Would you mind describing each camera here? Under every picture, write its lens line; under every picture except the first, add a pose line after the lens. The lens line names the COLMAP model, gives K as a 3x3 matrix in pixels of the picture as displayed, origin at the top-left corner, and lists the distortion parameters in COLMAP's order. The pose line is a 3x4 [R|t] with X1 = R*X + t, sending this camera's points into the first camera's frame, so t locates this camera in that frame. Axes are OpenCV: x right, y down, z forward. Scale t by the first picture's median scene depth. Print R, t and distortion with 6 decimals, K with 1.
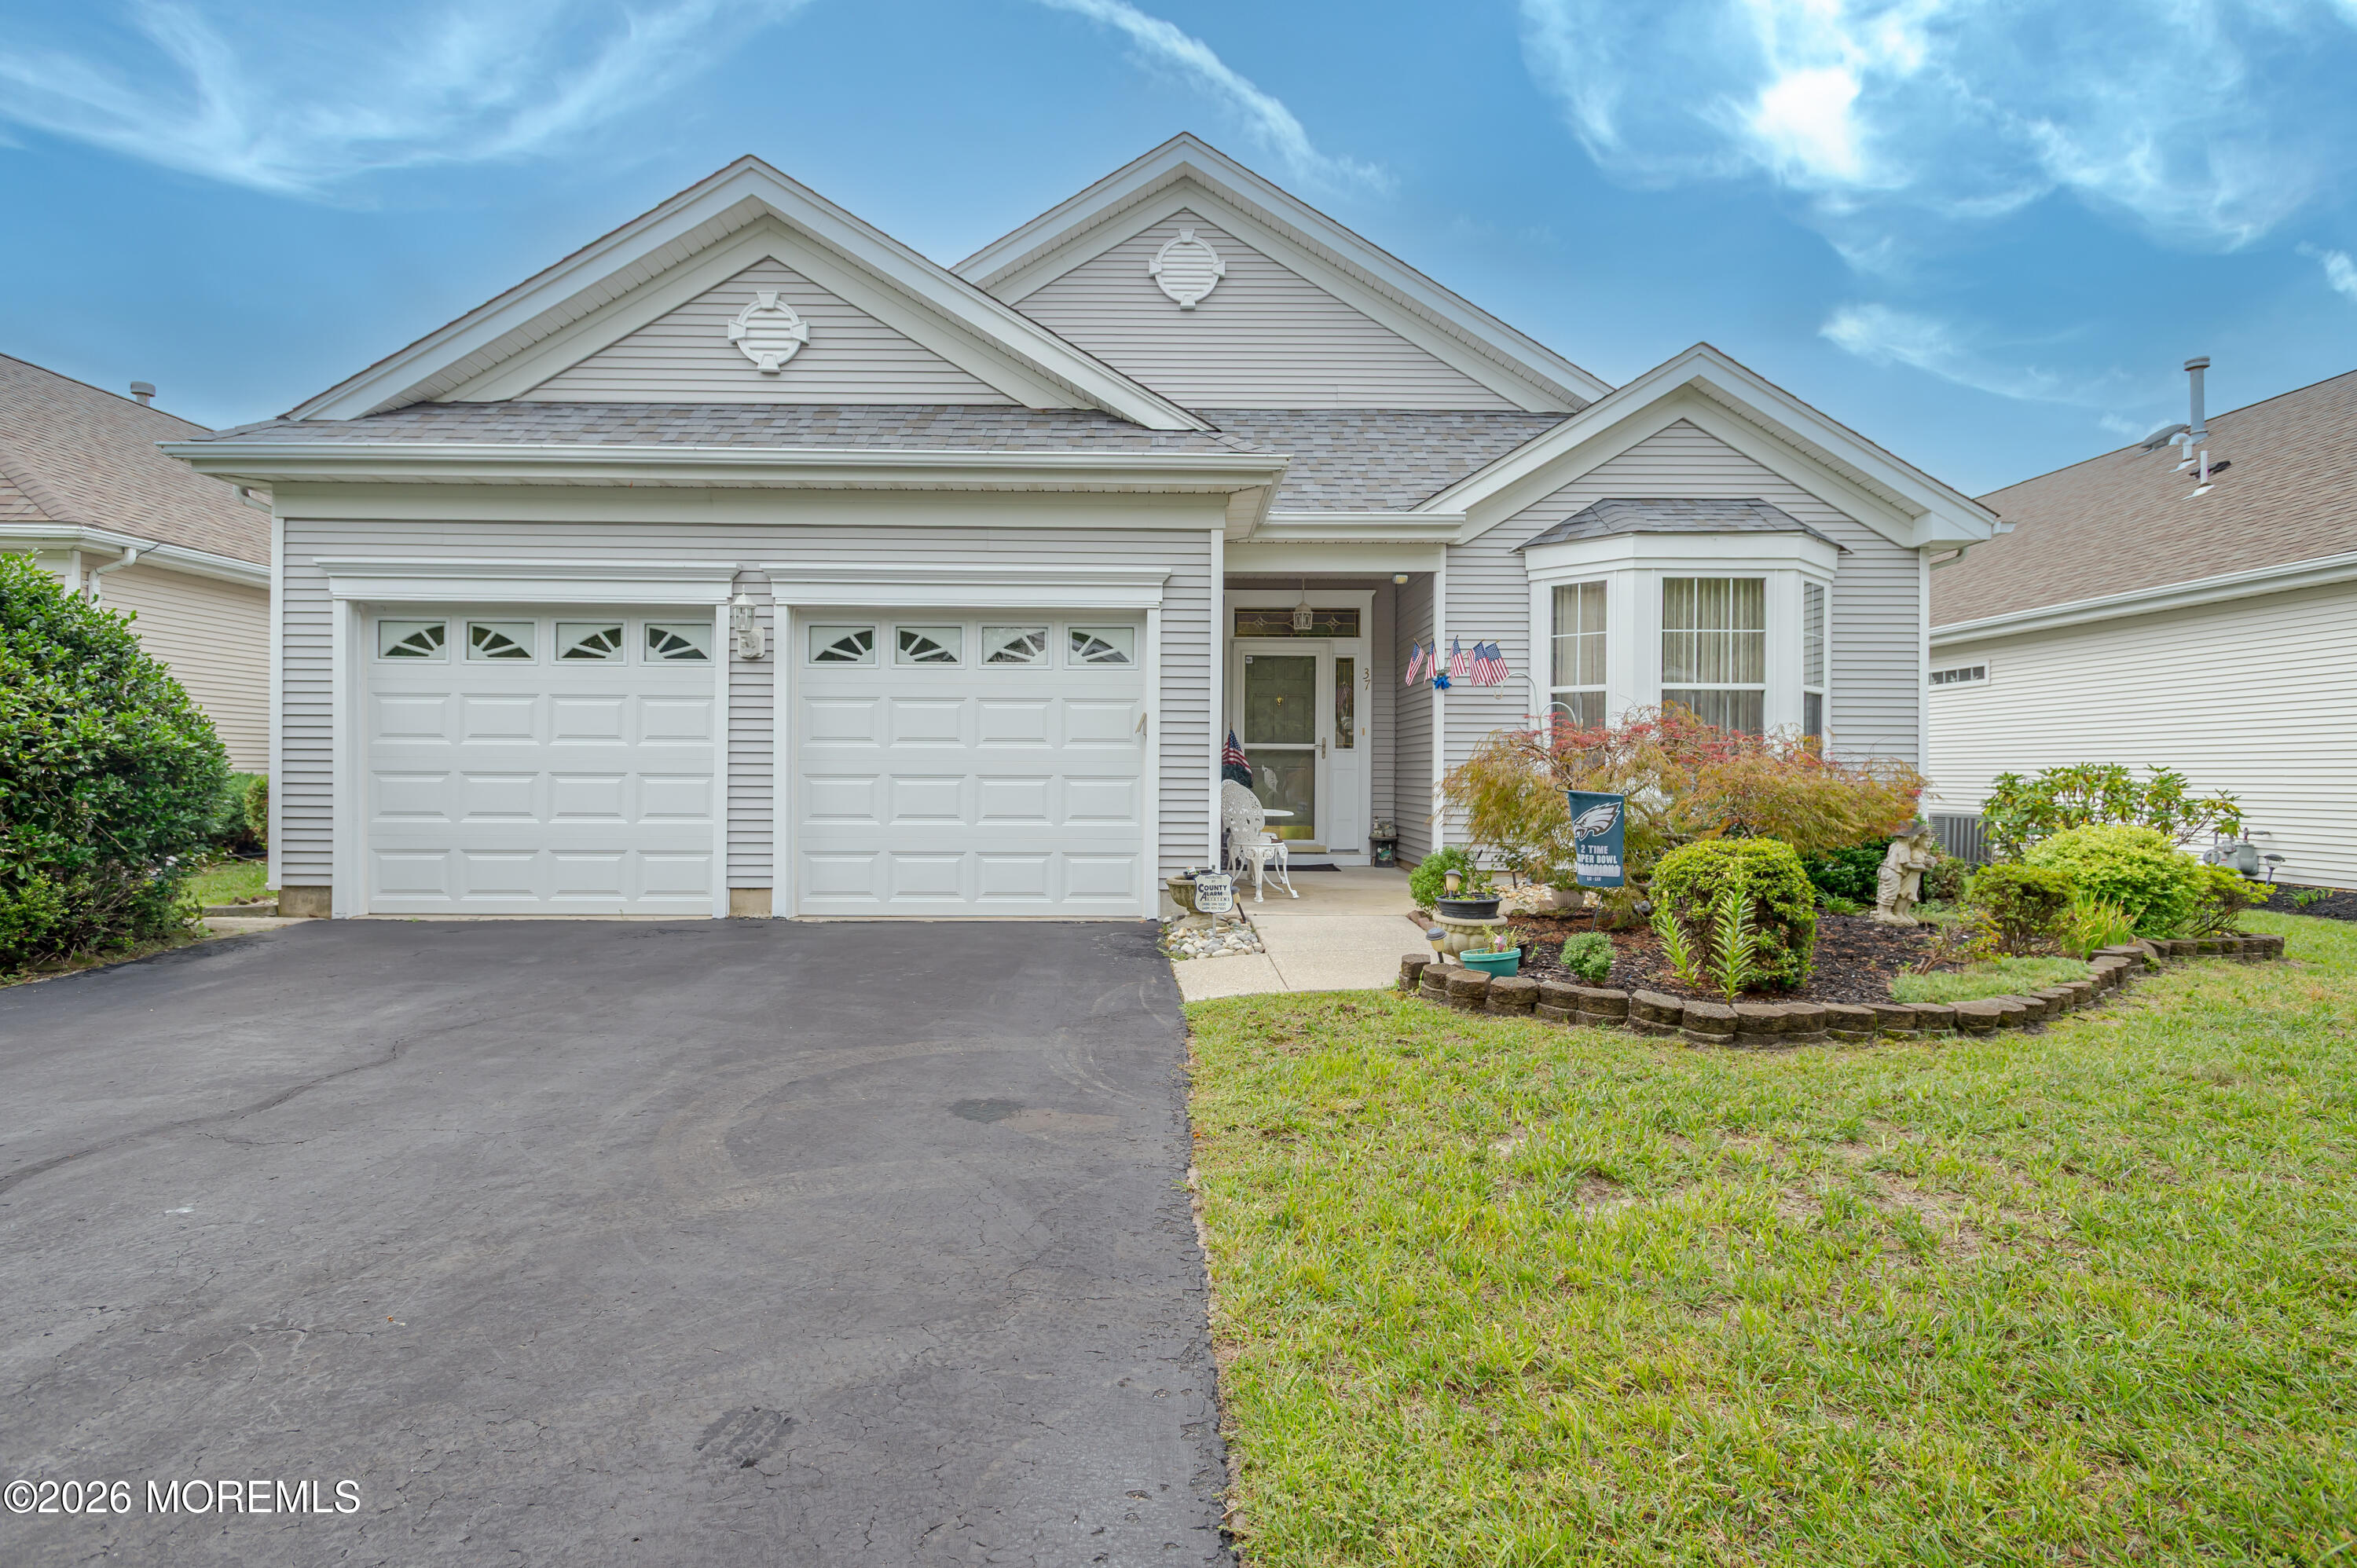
lens RADIAL K [[1263.4, 0, 1178.5], [0, 1263.4, 784.0], [0, 0, 1]] dist [0.020417, 0.000063]
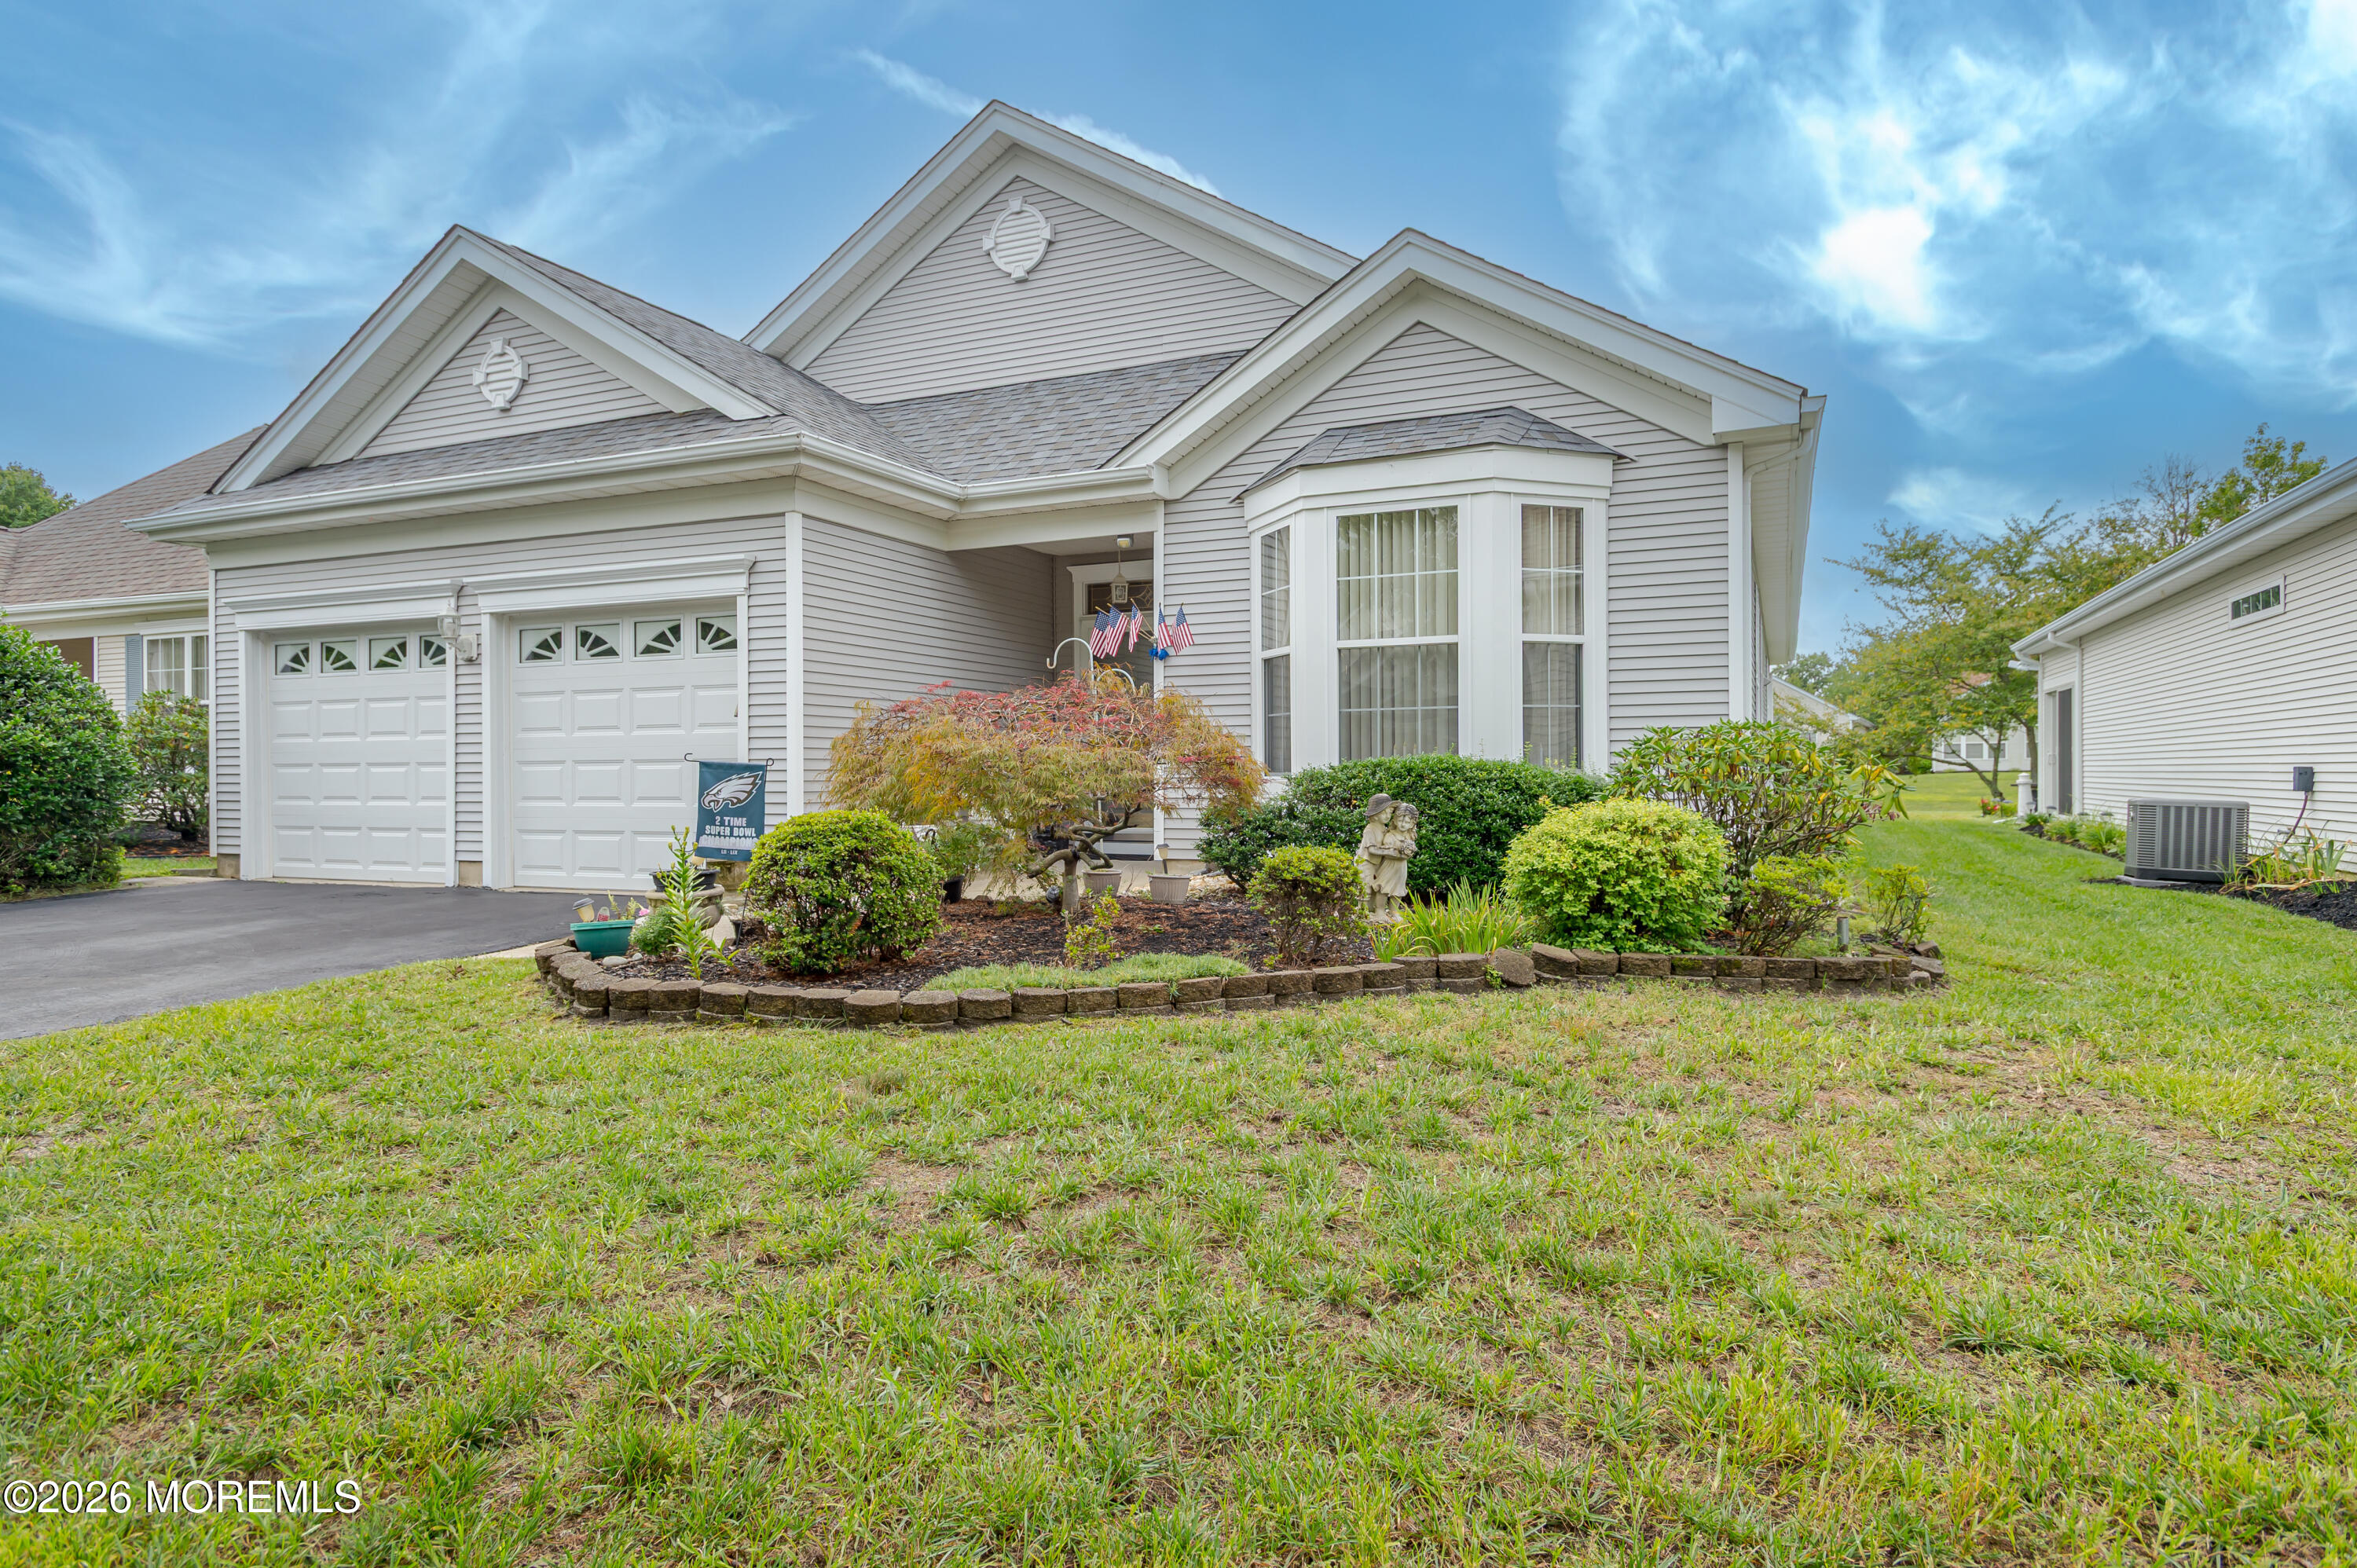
lens RADIAL K [[1344.6, 0, 1178.5], [0, 1344.6, 784.0], [0, 0, 1]] dist [0.031449, -0.000355]
pose [[0.906442, -0.008473, -0.422244, 0.737527], [0.008243, 0.999963, -0.002372, 0.019664], [0.422249, -0.001330, 0.906479, 0.149427]]
